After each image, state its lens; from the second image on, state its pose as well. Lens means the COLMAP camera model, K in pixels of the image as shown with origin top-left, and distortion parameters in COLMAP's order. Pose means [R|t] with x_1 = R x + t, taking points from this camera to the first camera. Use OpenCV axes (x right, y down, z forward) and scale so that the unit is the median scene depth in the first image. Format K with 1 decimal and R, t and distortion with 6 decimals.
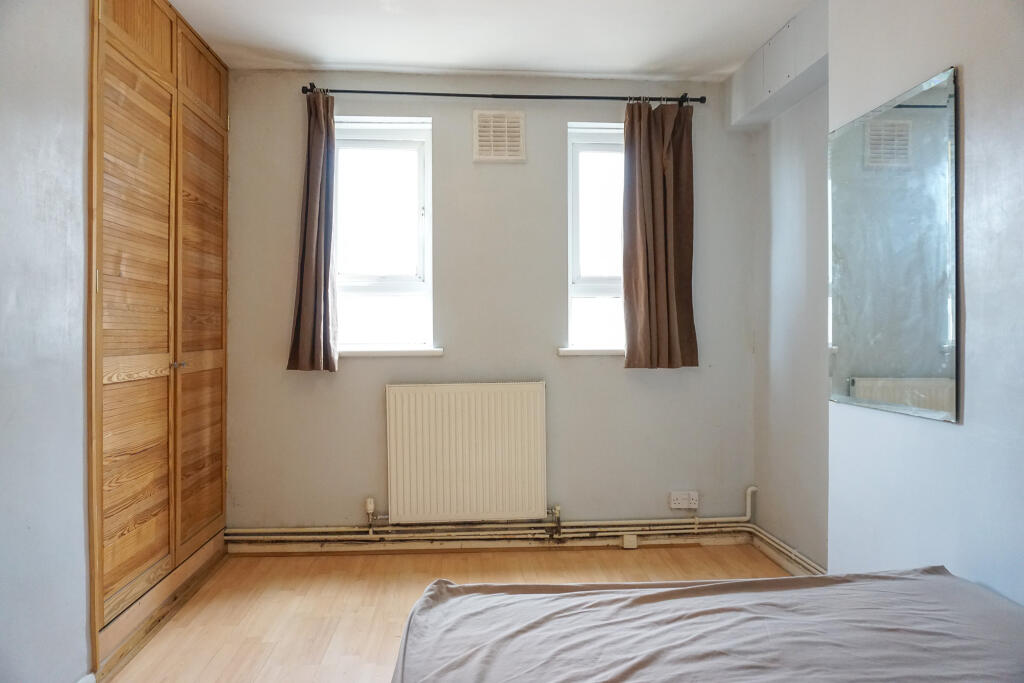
lens RADIAL K [[677.9, 0, 512.0], [0, 677.9, 341.5], [0, 0, 1]] dist [-0.055791, 0.041402]
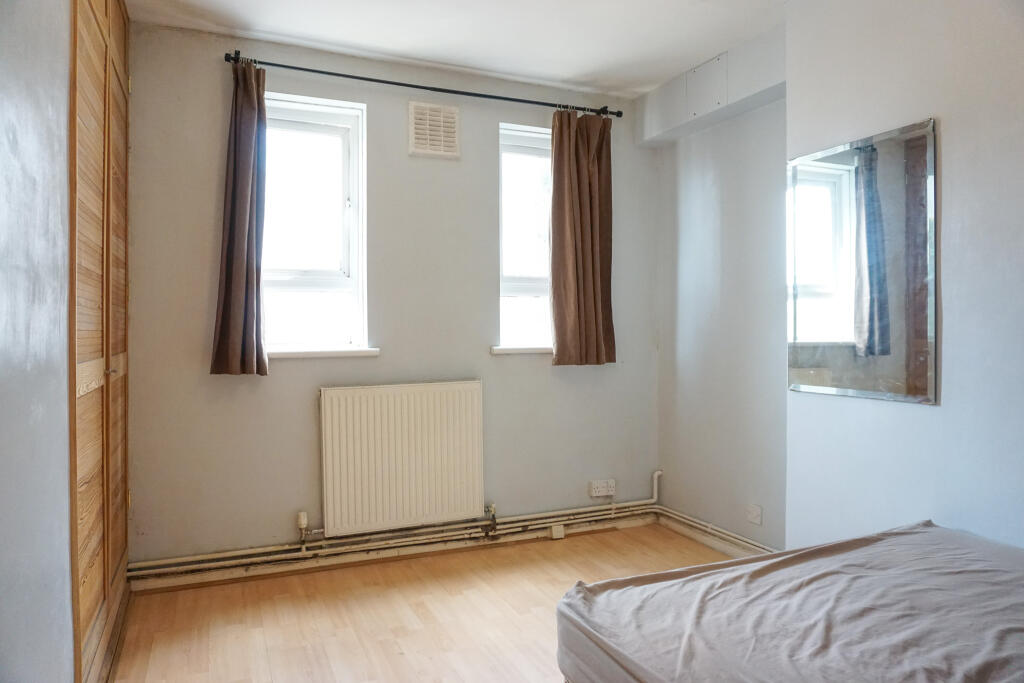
lens RADIAL K [[677.9, 0, 512.0], [0, 677.9, 341.5], [0, 0, 1]] dist [-0.055791, 0.041402]
pose [[0.942991, -0.007171, 0.332740, -0.243628], [0.005586, 0.999968, 0.005719, -0.003648], [-0.332771, -0.003534, 0.943001, 0.042014]]
